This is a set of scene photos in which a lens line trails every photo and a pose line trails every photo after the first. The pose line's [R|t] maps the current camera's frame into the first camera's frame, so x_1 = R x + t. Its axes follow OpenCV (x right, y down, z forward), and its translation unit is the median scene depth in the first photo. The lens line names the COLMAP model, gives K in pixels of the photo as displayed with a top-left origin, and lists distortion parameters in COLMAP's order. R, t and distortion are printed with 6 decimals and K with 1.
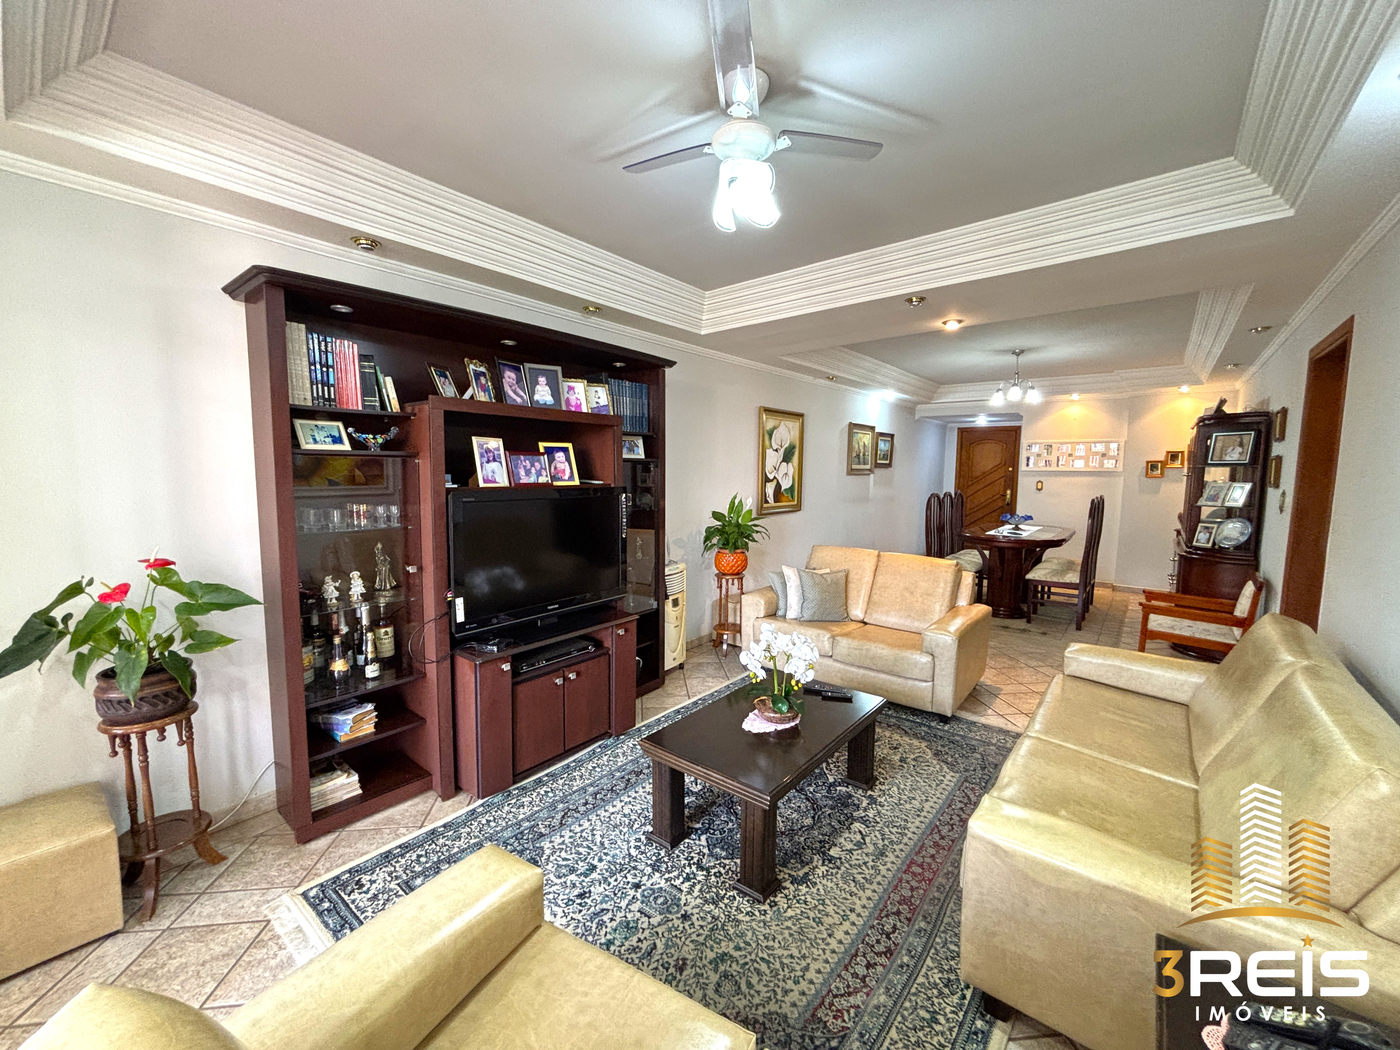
lens RADIAL K [[566.6, 0, 695.4], [0, 566.6, 523.6], [0, 0, 1]] dist [0.004225, -0.001474]
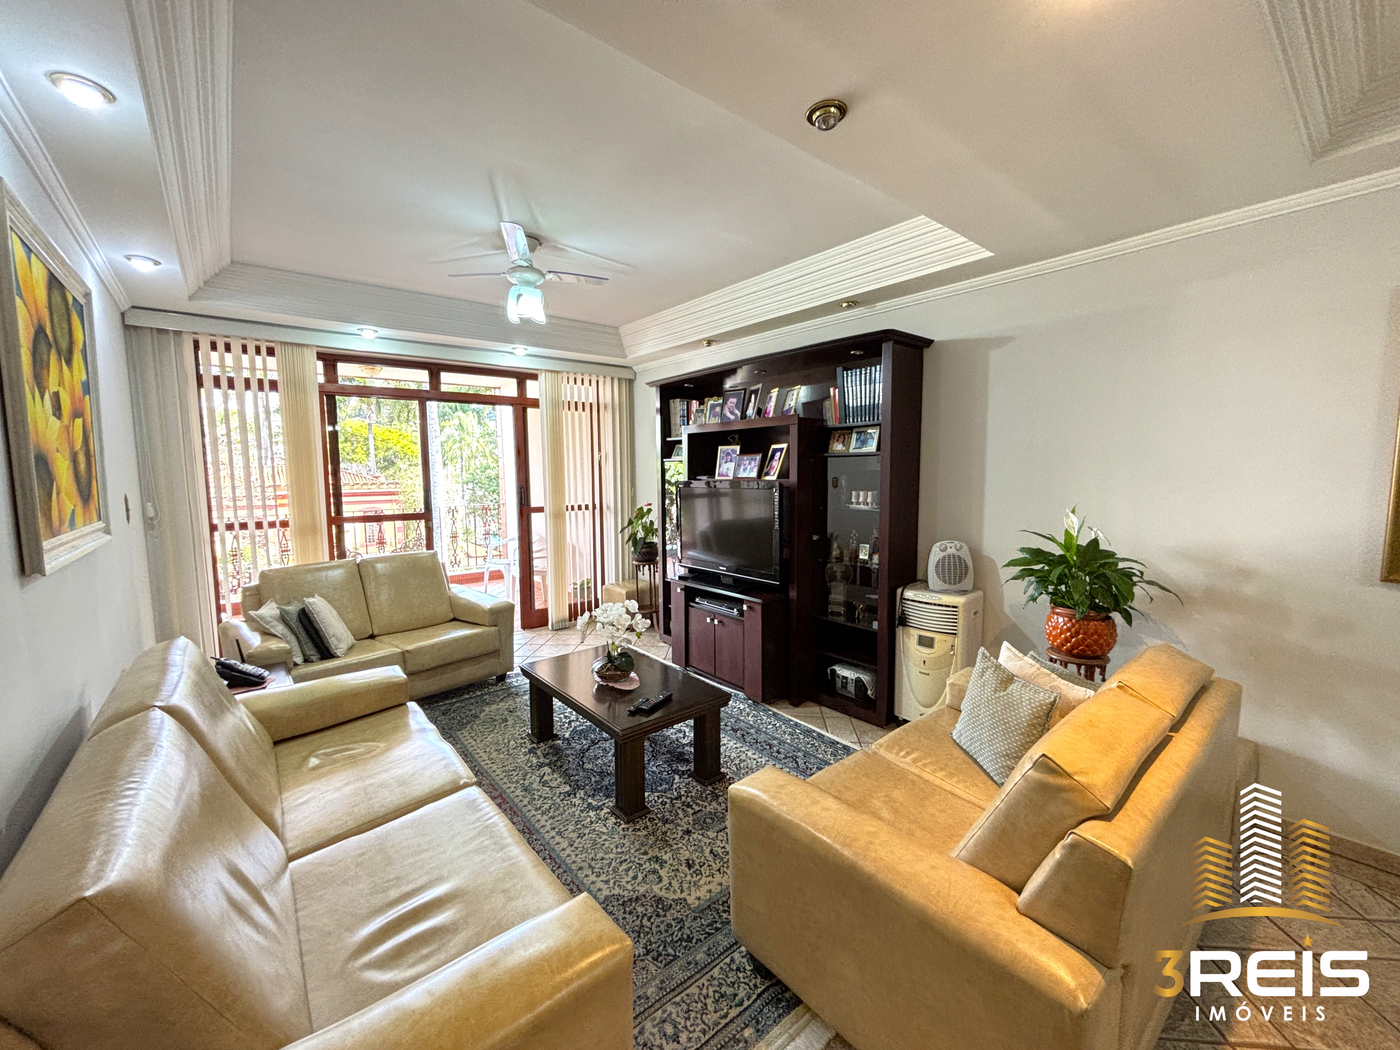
lens RADIAL K [[566.6, 0, 694.7], [0, 566.6, 521.6], [0, 0, 1]] dist [0.004225, -0.001474]
pose [[-0.198038, 0.086477, -0.976372, 1.025539], [-0.085084, 0.990824, 0.105015, -0.096450], [0.976495, 0.103871, -0.188863, 1.130429]]
